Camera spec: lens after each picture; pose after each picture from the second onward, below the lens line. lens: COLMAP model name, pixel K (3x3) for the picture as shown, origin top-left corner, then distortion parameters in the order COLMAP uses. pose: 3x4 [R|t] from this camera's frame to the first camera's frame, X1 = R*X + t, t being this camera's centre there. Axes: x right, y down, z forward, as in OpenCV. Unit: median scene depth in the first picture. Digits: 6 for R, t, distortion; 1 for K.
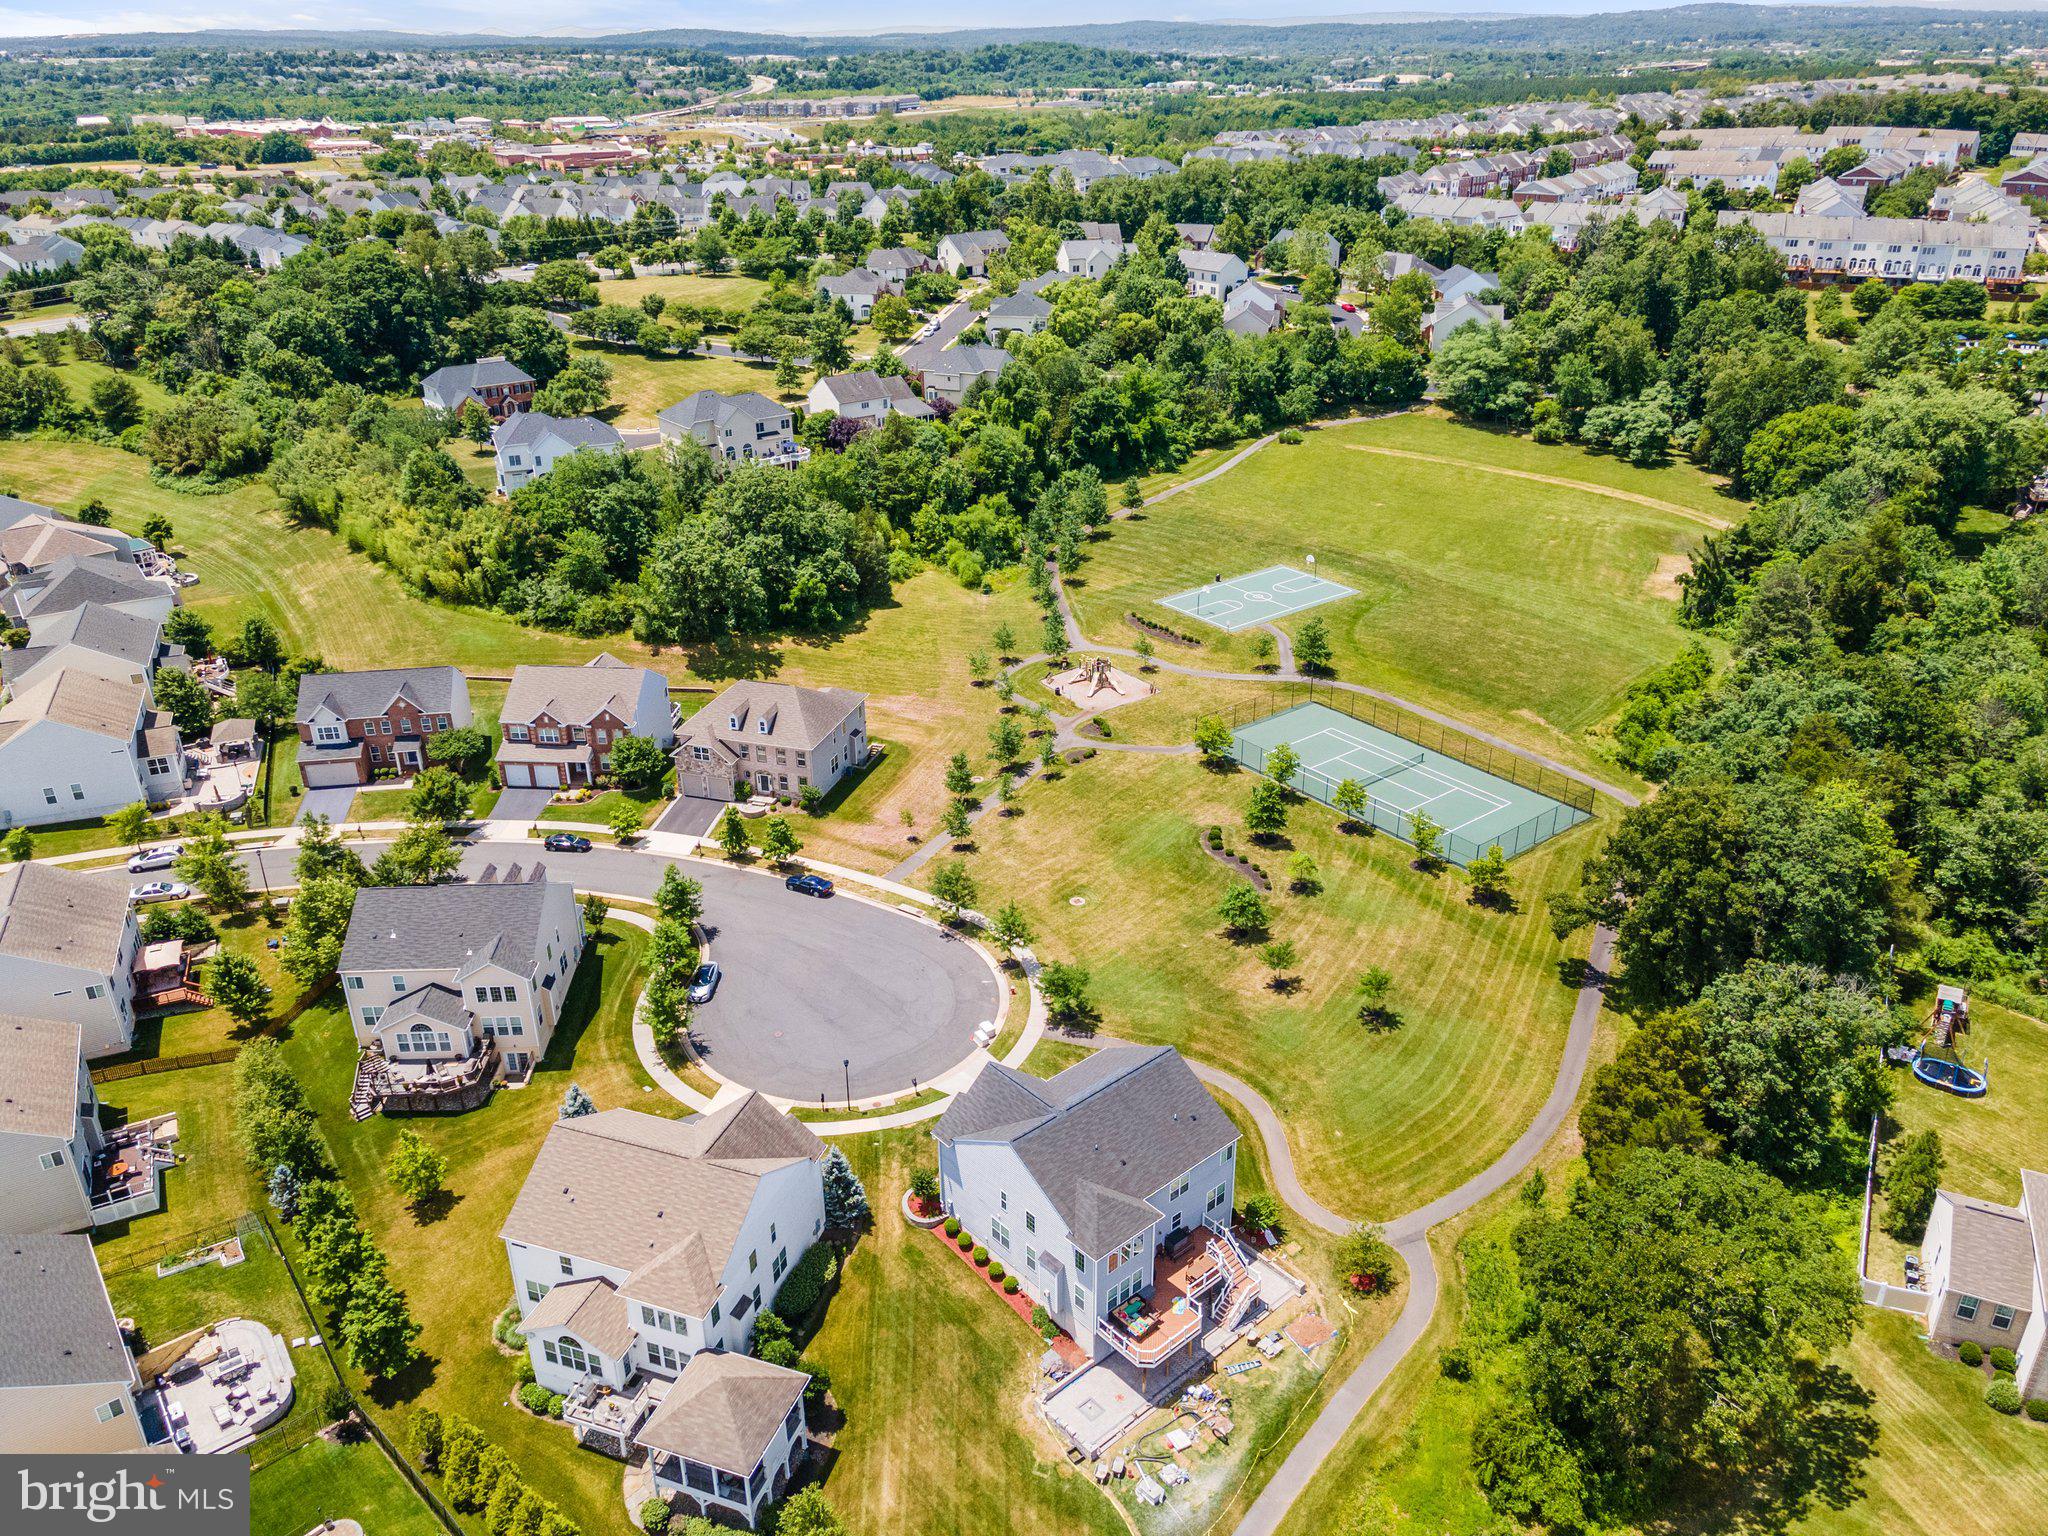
lens RADIAL K [[1490.2, 0, 1017.6], [0, 1490.2, 760.7], [0, 0, 1]] dist [0.023965, 0.034285]
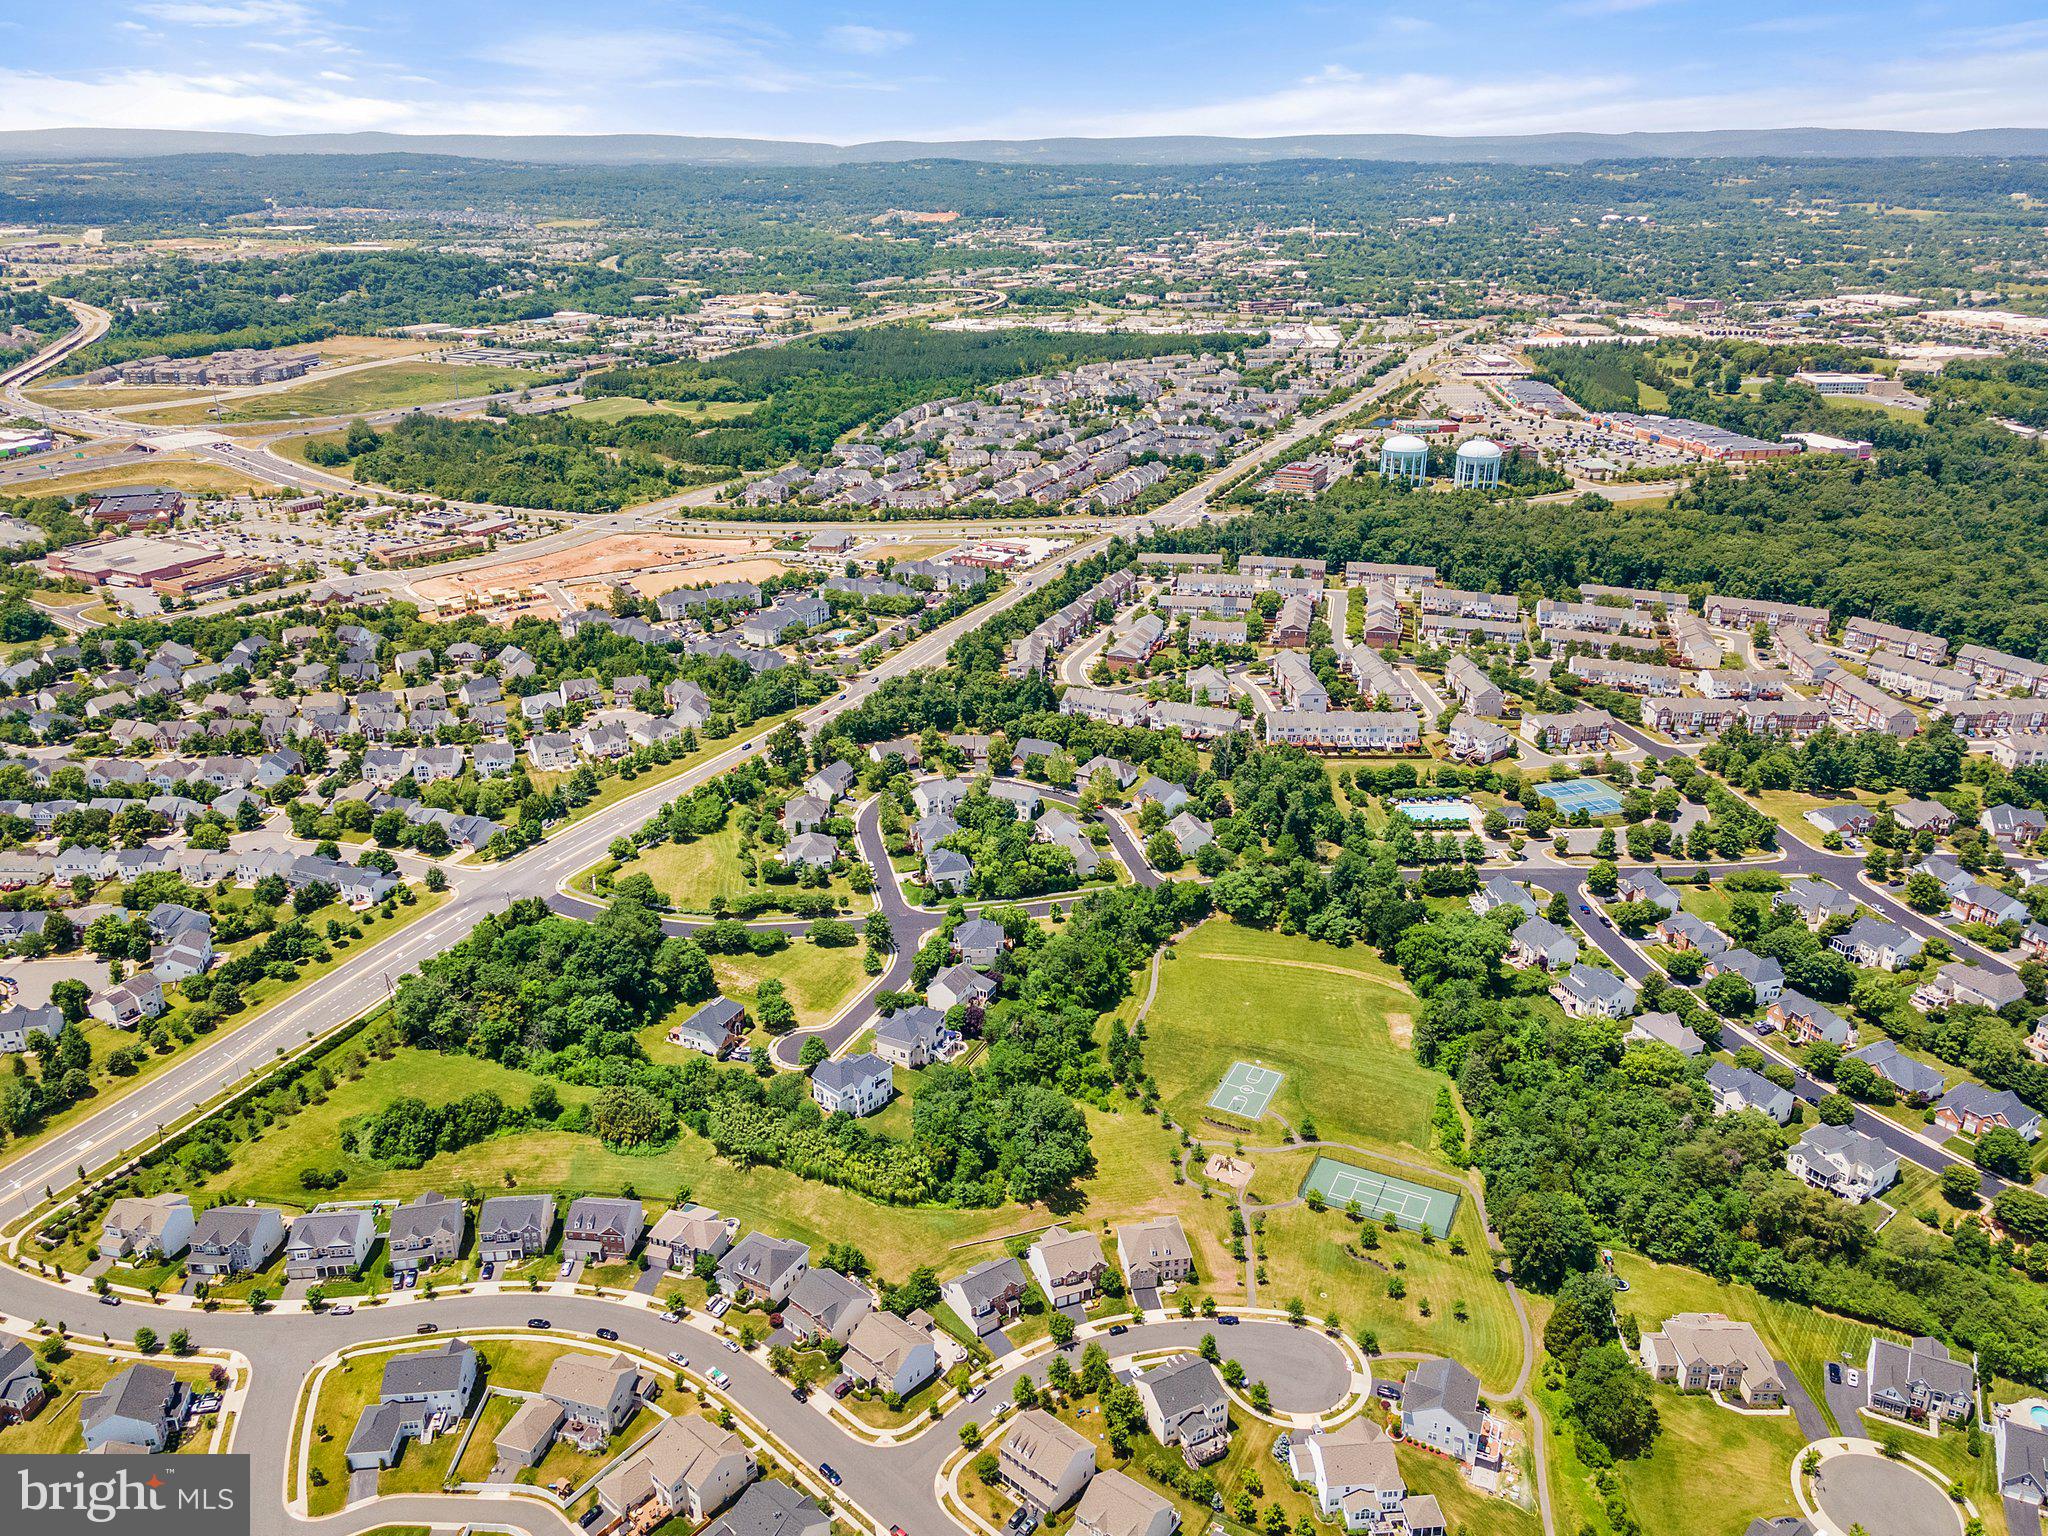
lens RADIAL K [[1490.2, 0, 1017.6], [0, 1490.2, 760.7], [0, 0, 1]] dist [0.023965, 0.034285]
pose [[0.903557, -0.155176, 0.399380, -1.100331], [0.183067, 0.982566, -0.032401, -0.683195], [-0.387389, 0.102390, 0.916213, -1.031310]]
